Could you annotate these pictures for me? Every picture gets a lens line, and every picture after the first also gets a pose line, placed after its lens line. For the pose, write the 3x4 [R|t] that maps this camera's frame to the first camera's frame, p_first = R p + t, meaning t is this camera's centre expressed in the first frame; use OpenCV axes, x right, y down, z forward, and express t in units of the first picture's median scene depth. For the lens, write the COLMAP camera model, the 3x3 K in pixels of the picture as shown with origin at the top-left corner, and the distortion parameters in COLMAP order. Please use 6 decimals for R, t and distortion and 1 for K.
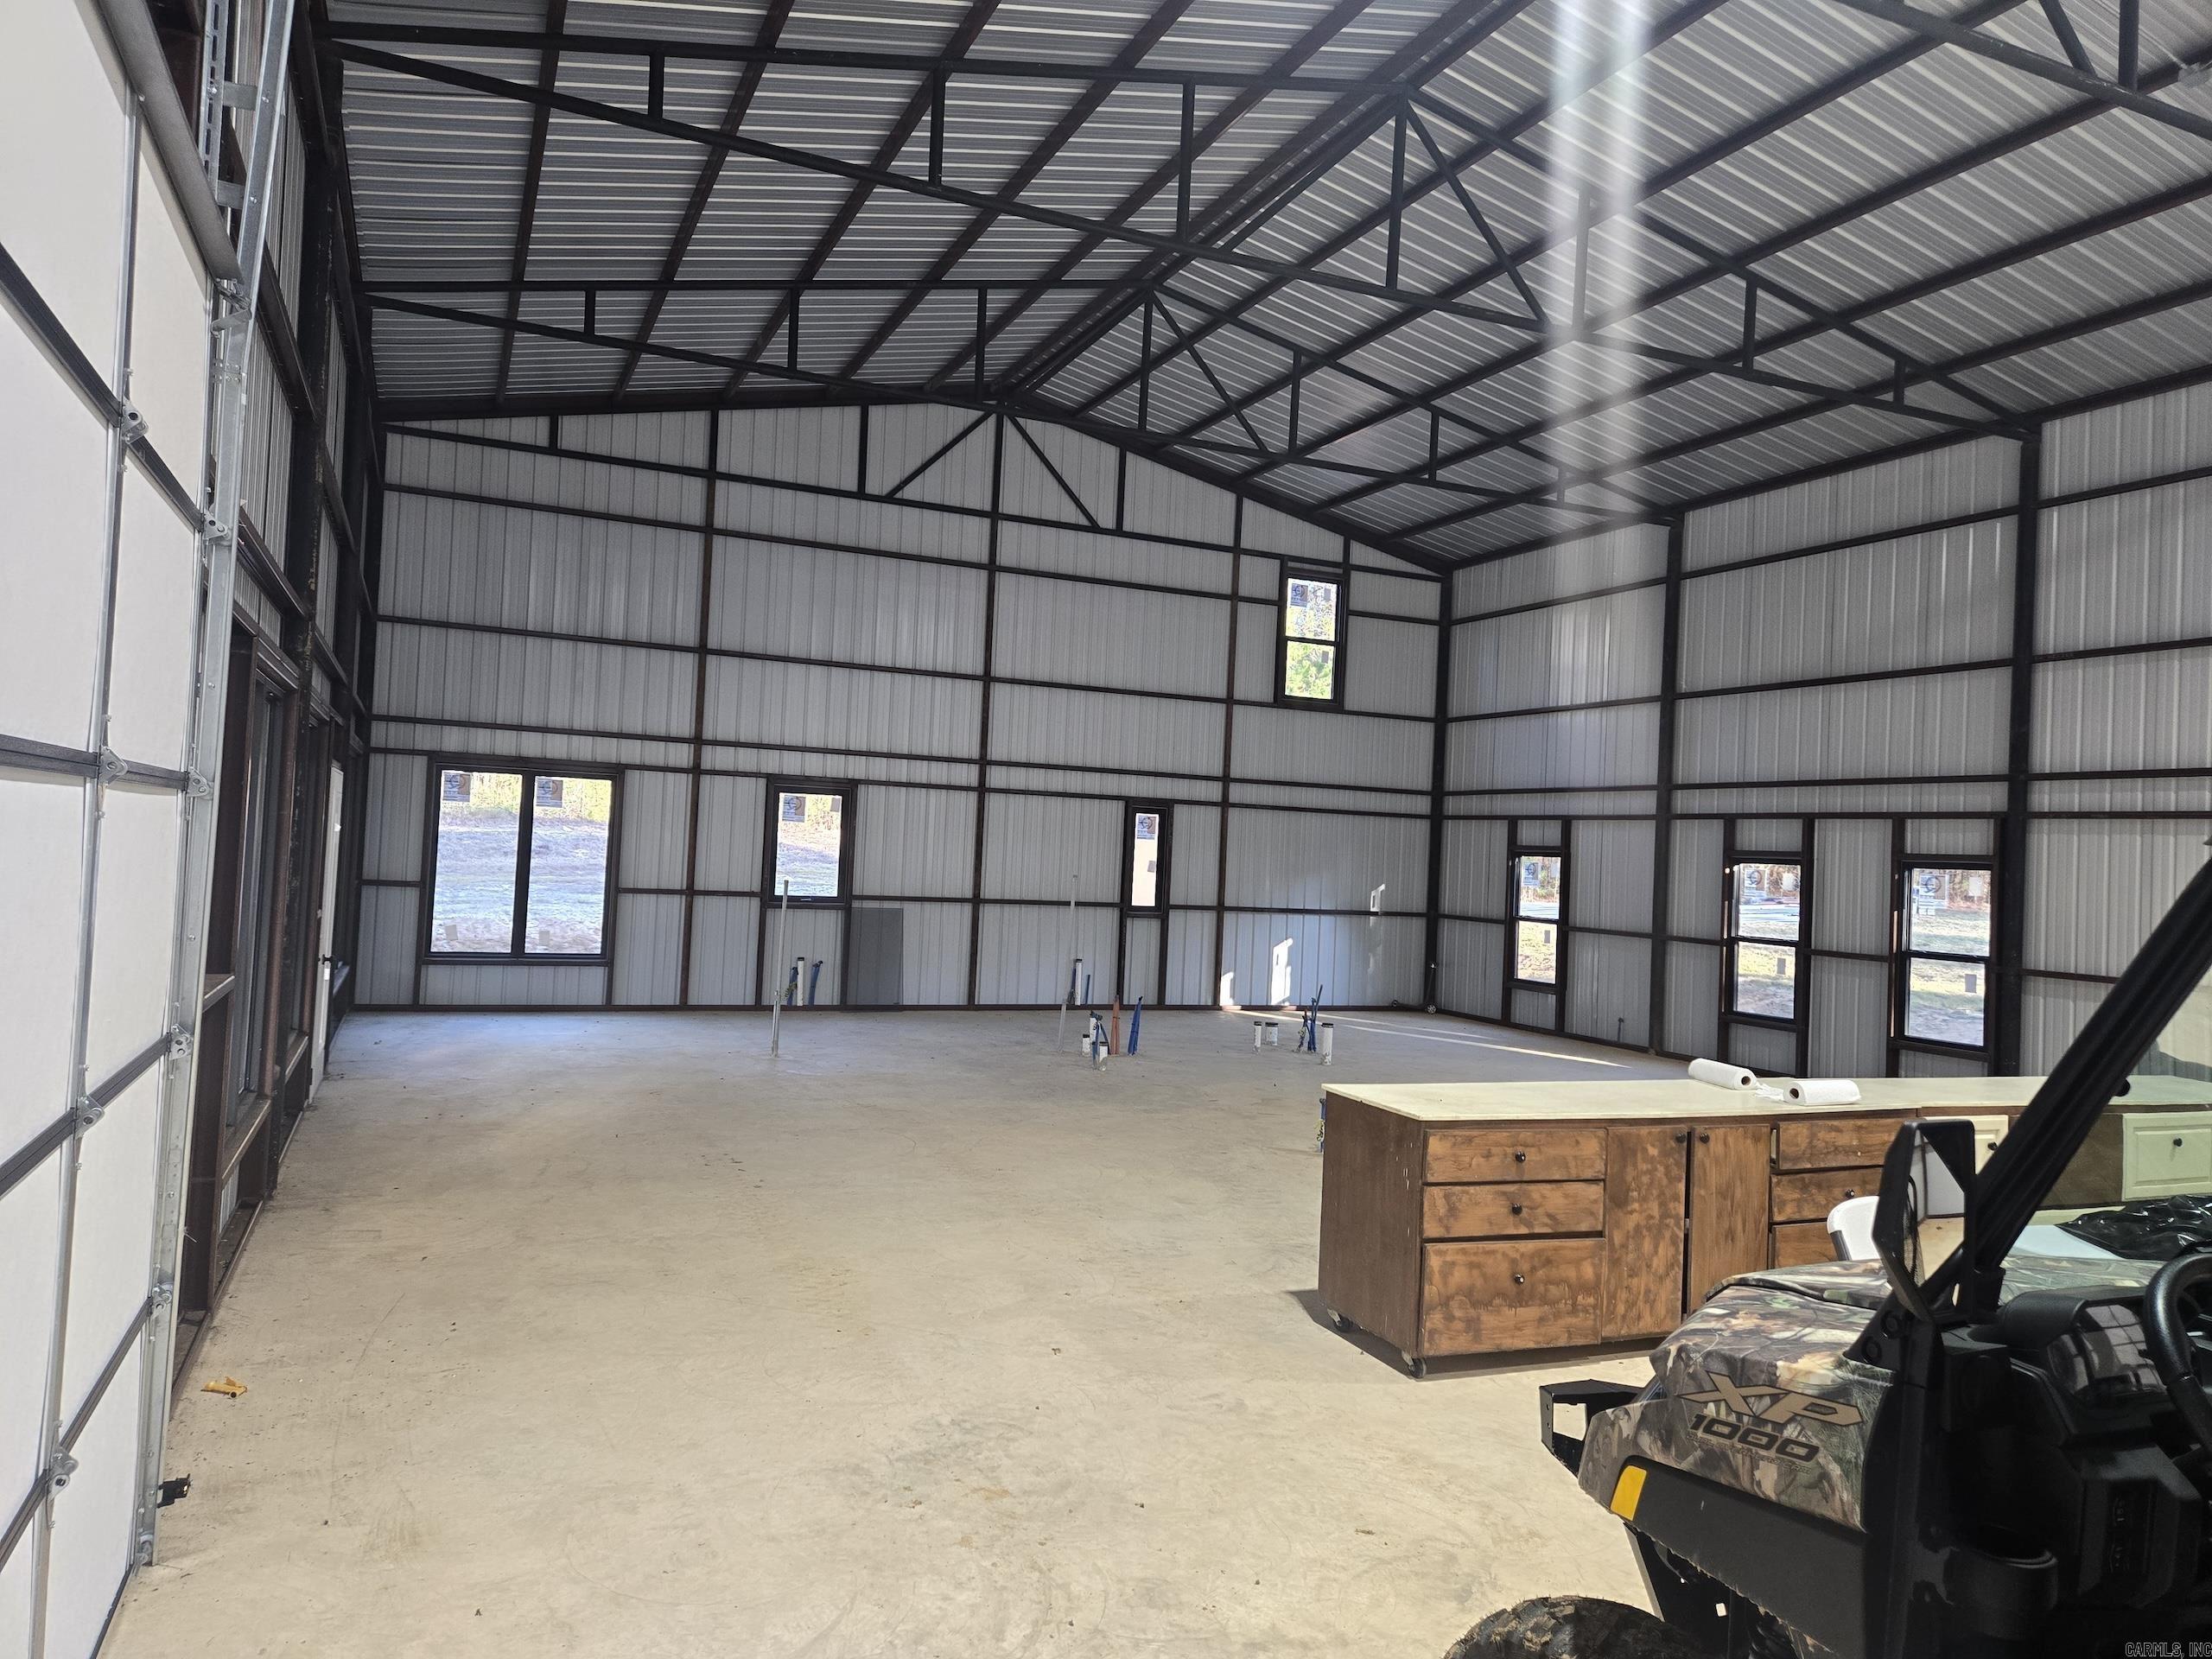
lens RADIAL K [[1471.4, 0, 1066.6], [0, 1471.4, 831.7], [0, 0, 1]] dist [0.083973, -0.064812]
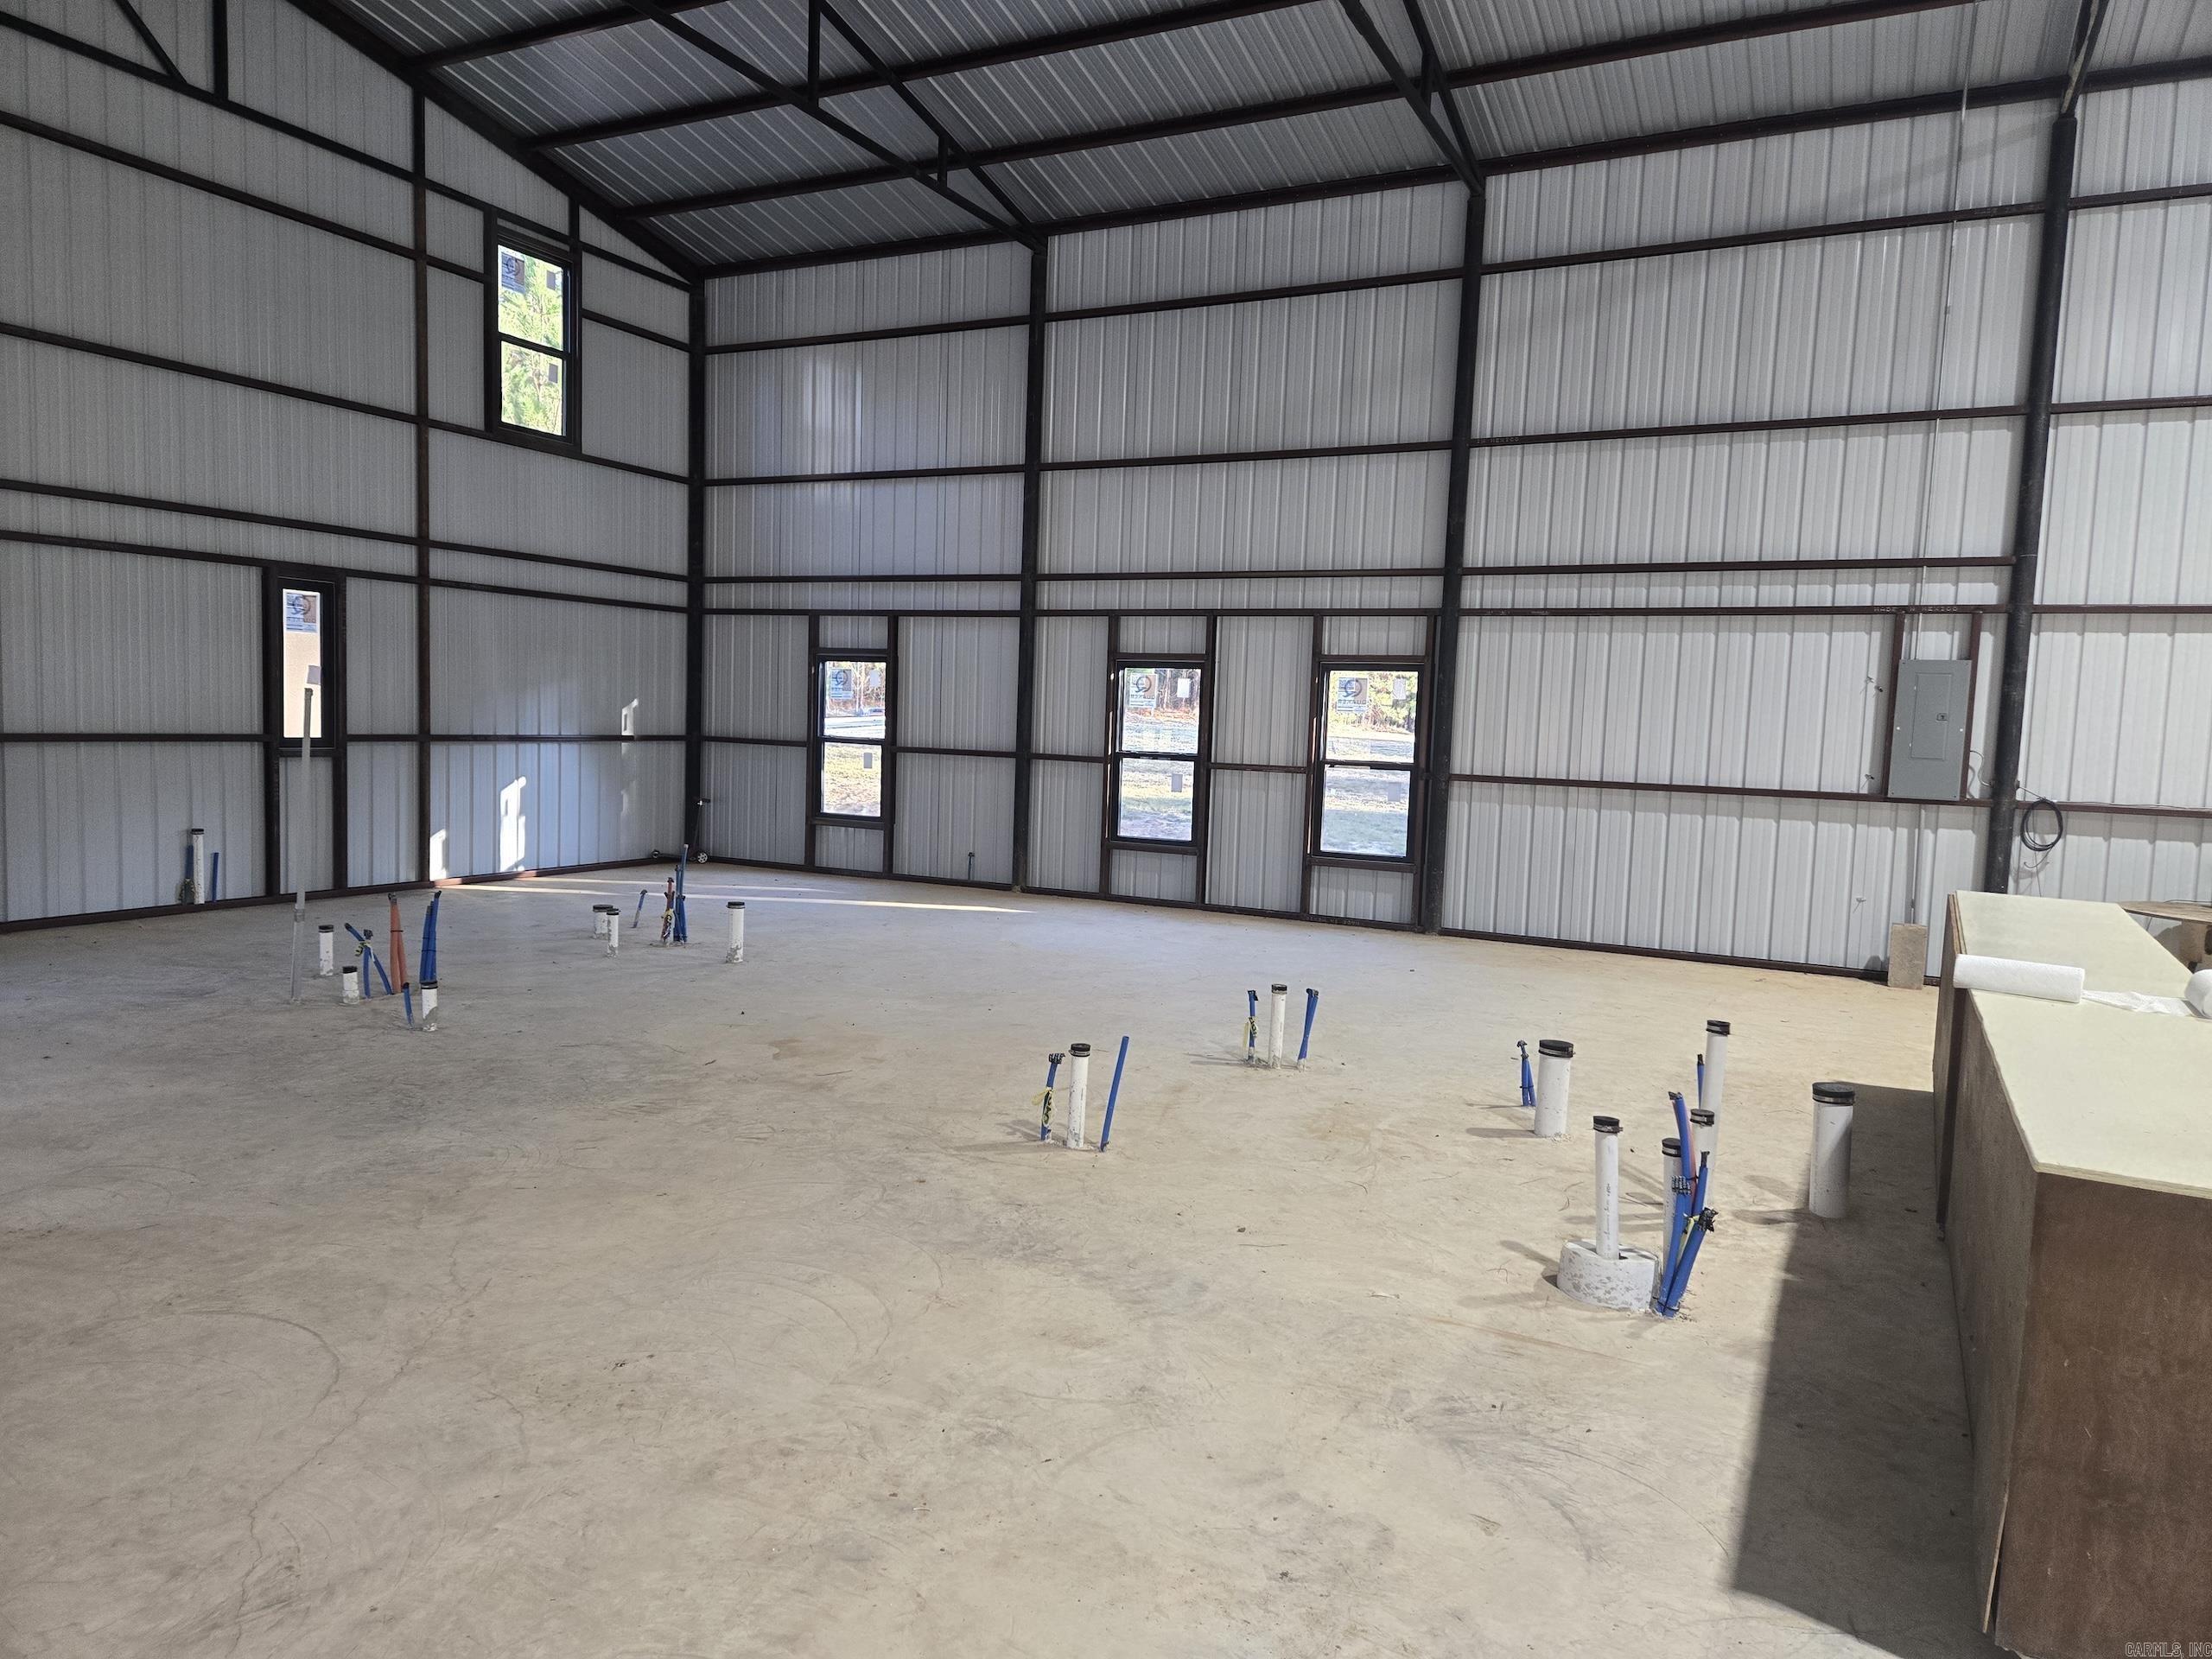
lens RADIAL K [[1471.4, 0, 1066.6], [0, 1471.4, 831.7], [0, 0, 1]] dist [0.083973, -0.064812]
pose [[0.771035, -0.071938, 0.632716, -0.104620], [-0.007366, 0.992524, 0.121823, 0.009752], [-0.636750, -0.098590, 0.764741, 0.294994]]
